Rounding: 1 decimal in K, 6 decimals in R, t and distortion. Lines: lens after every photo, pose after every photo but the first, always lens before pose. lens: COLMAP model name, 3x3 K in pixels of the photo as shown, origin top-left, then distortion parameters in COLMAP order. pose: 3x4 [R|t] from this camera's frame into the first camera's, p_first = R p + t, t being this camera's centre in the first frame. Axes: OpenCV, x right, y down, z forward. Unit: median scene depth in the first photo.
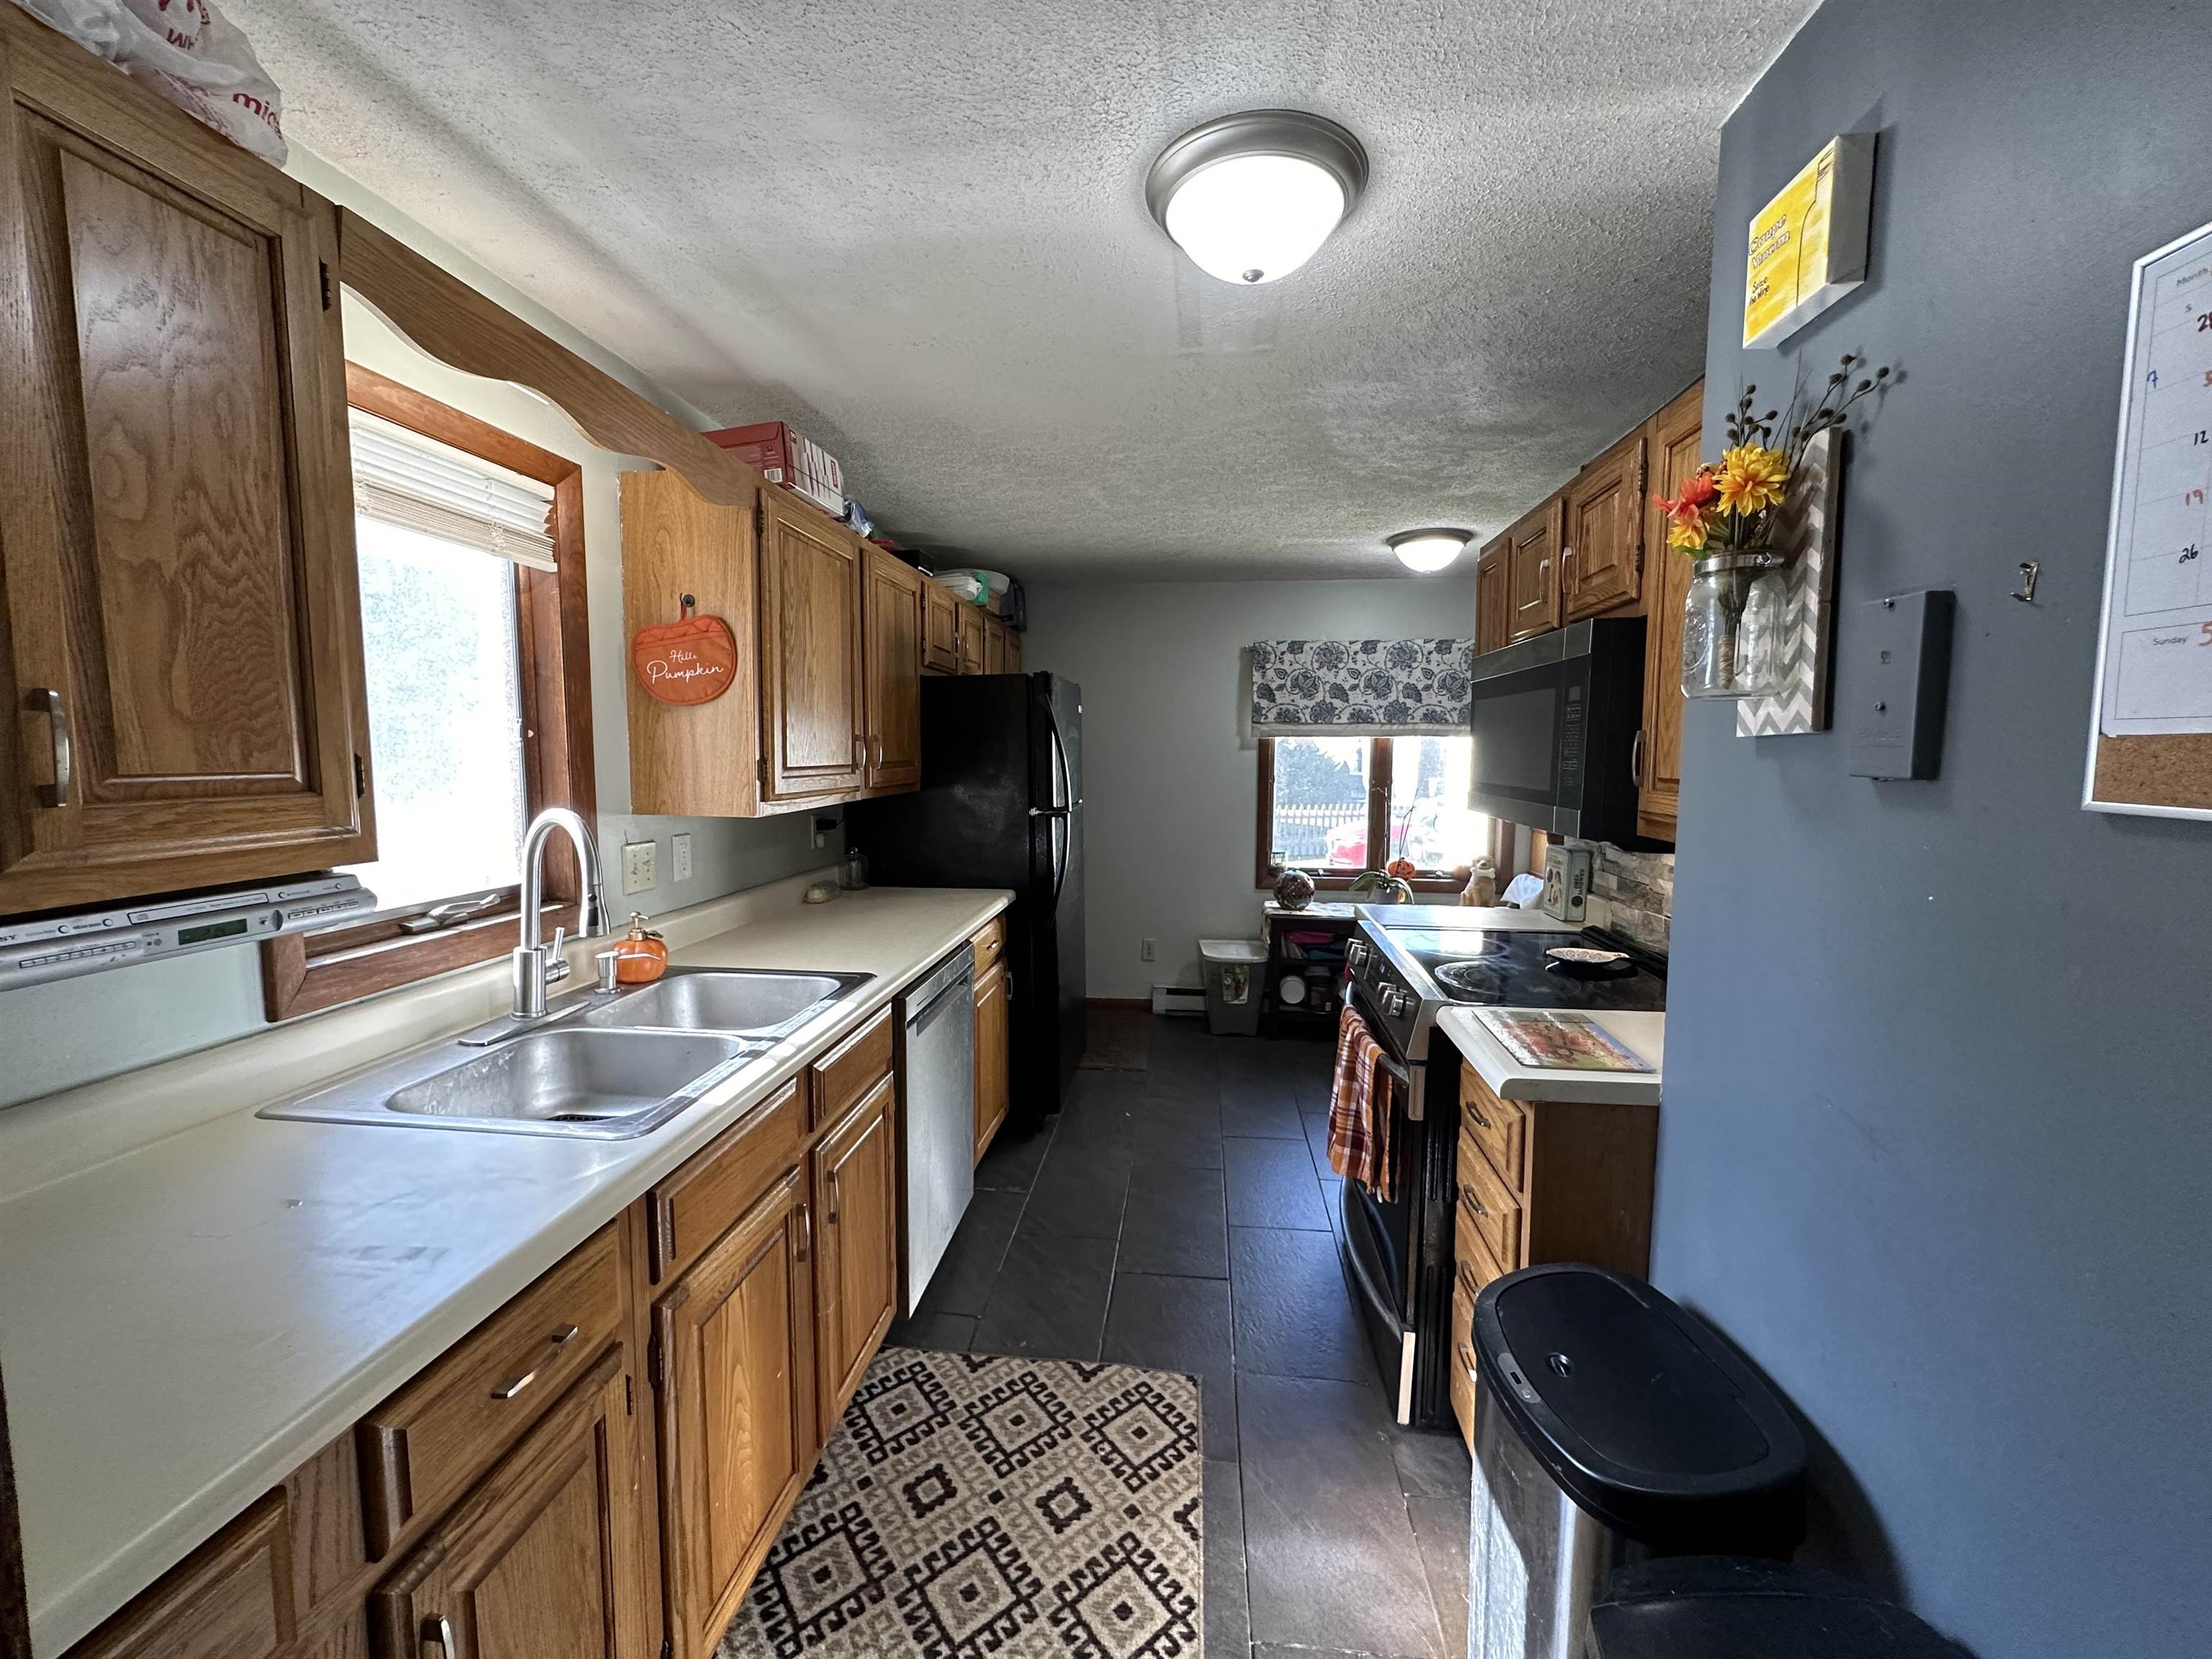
lens RADIAL K [[882.0, 0, 1104.0], [0, 882.0, 823.3], [0, 0, 1]] dist [-0.003946, 0.000370]
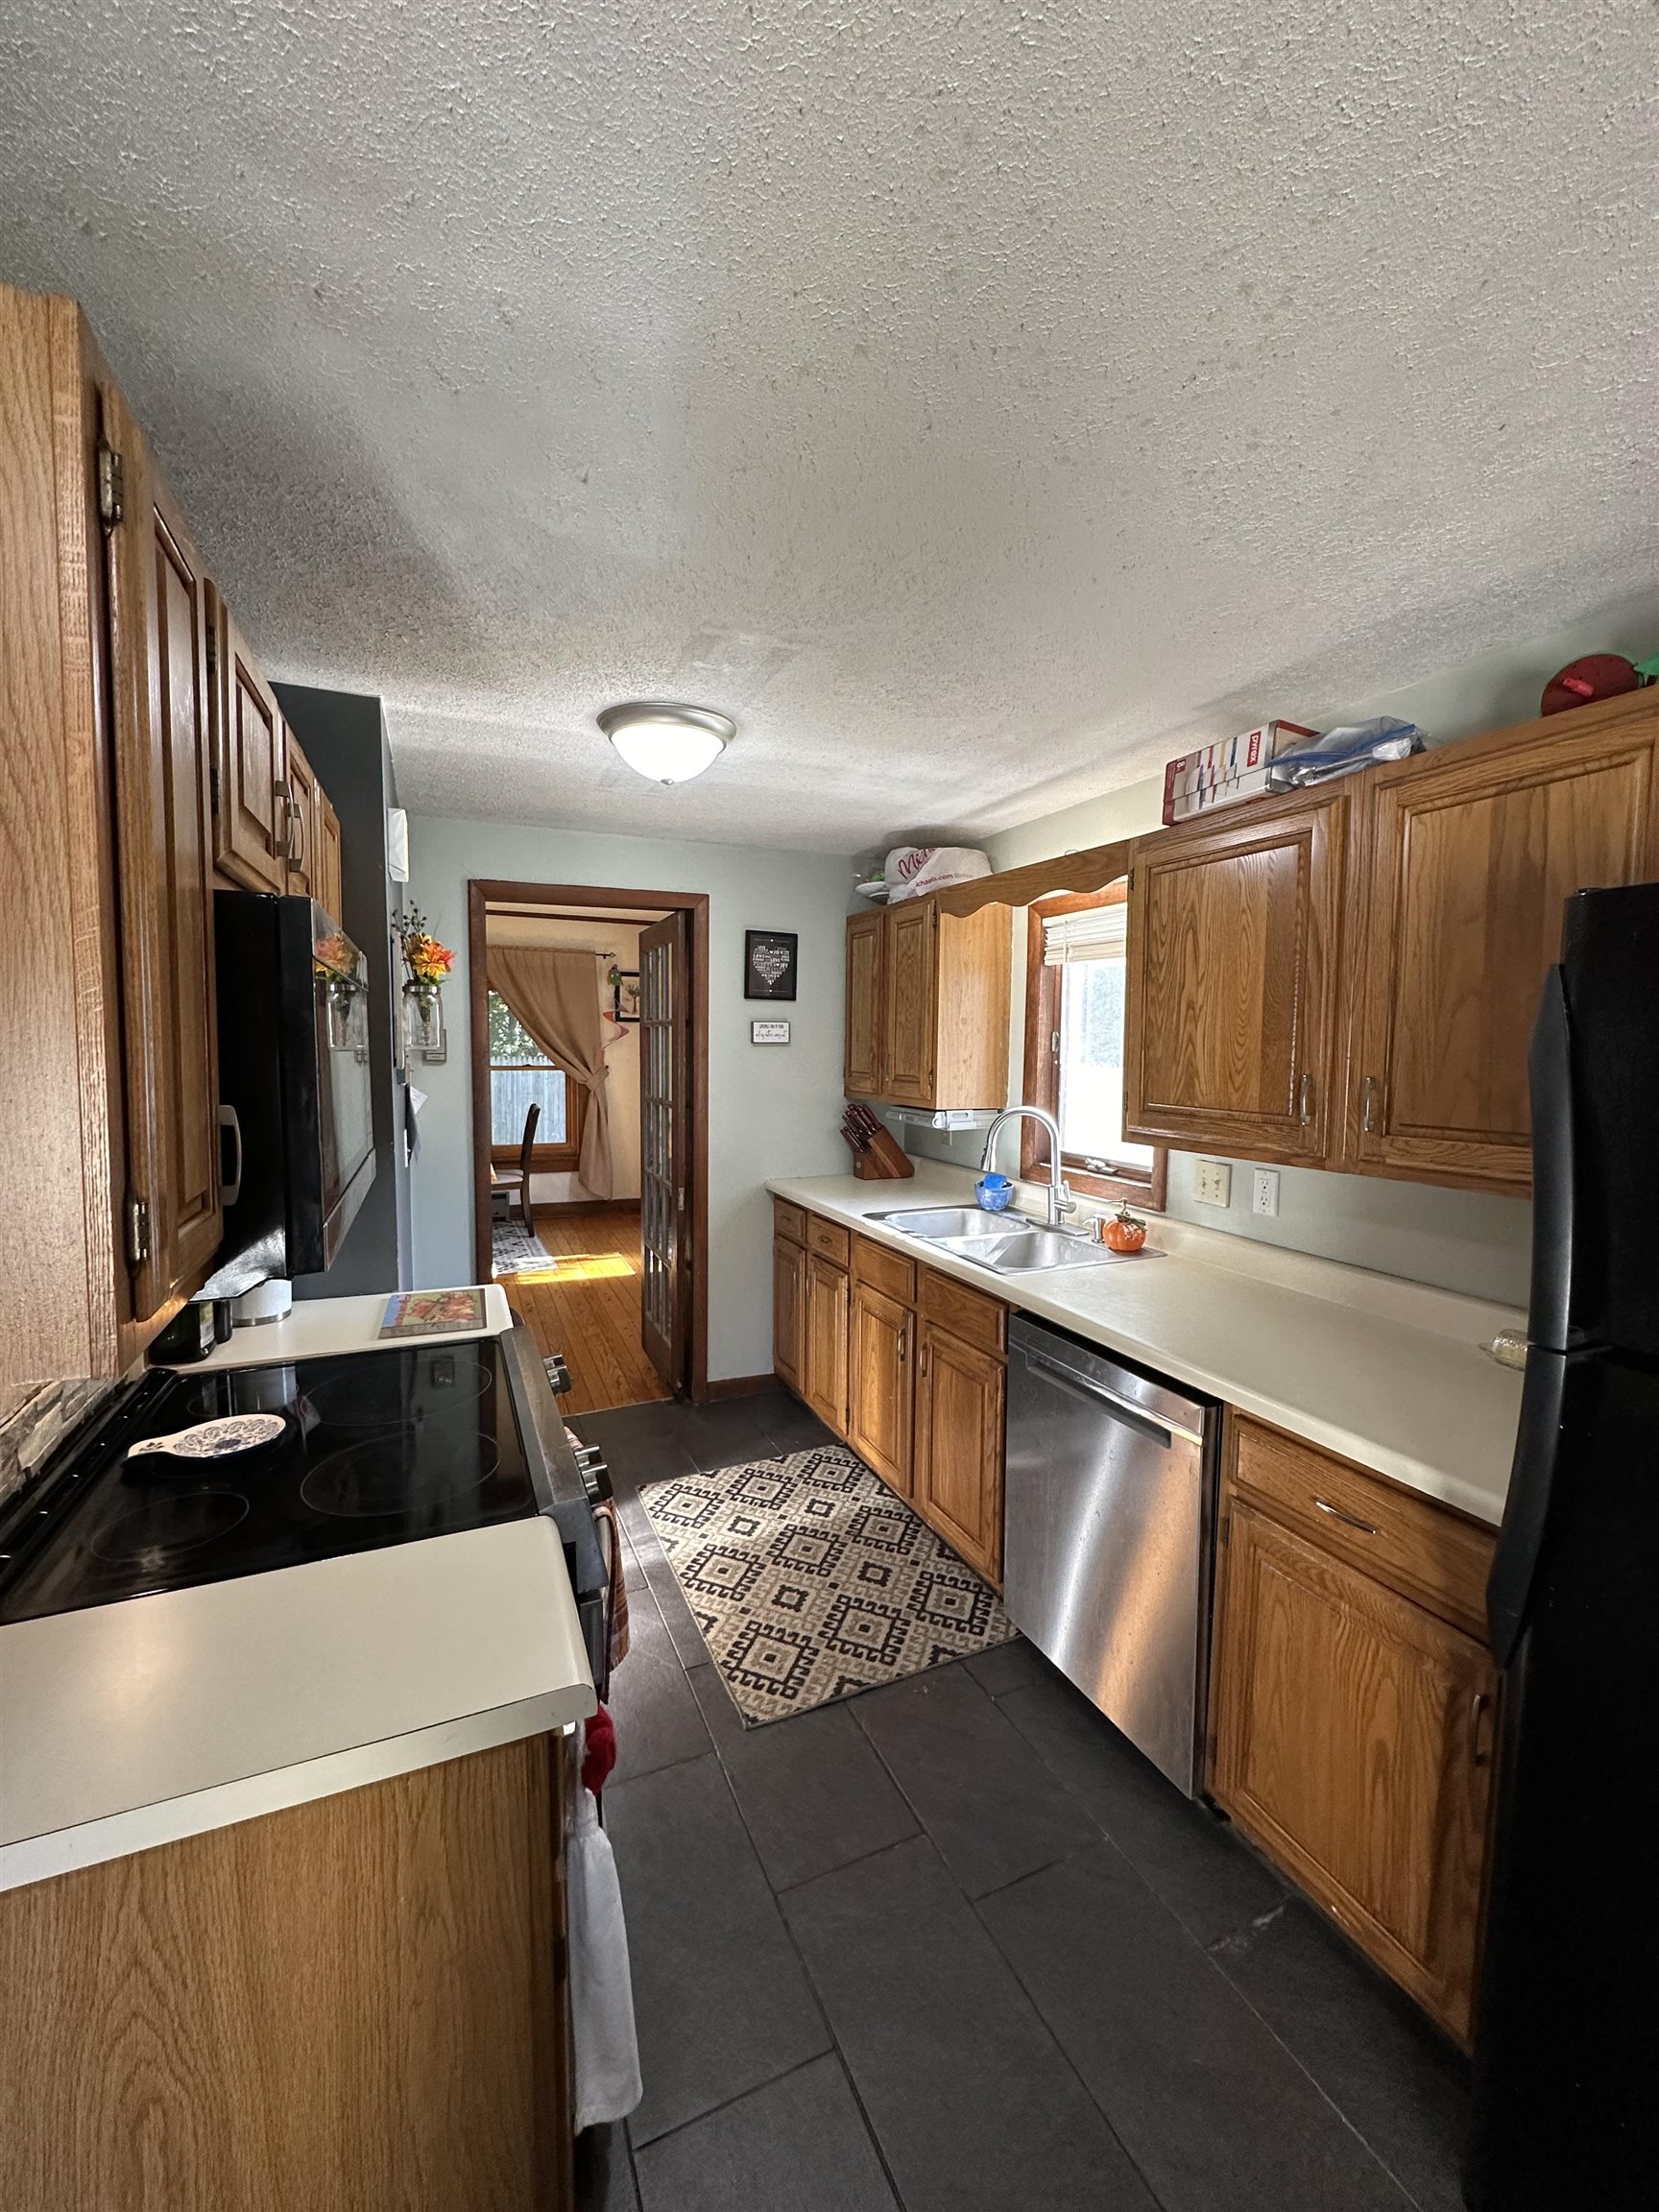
lens RADIAL K [[882.0, 0, 829.5], [0, 882.0, 1106.0], [0, 0, 1]] dist [-0.003946, 0.000370]
pose [[-0.861968, 0.024379, -0.506376, 0.555648], [-0.055801, 0.988212, 0.142562, -0.212519], [0.503882, 0.151140, -0.850447, 1.945540]]
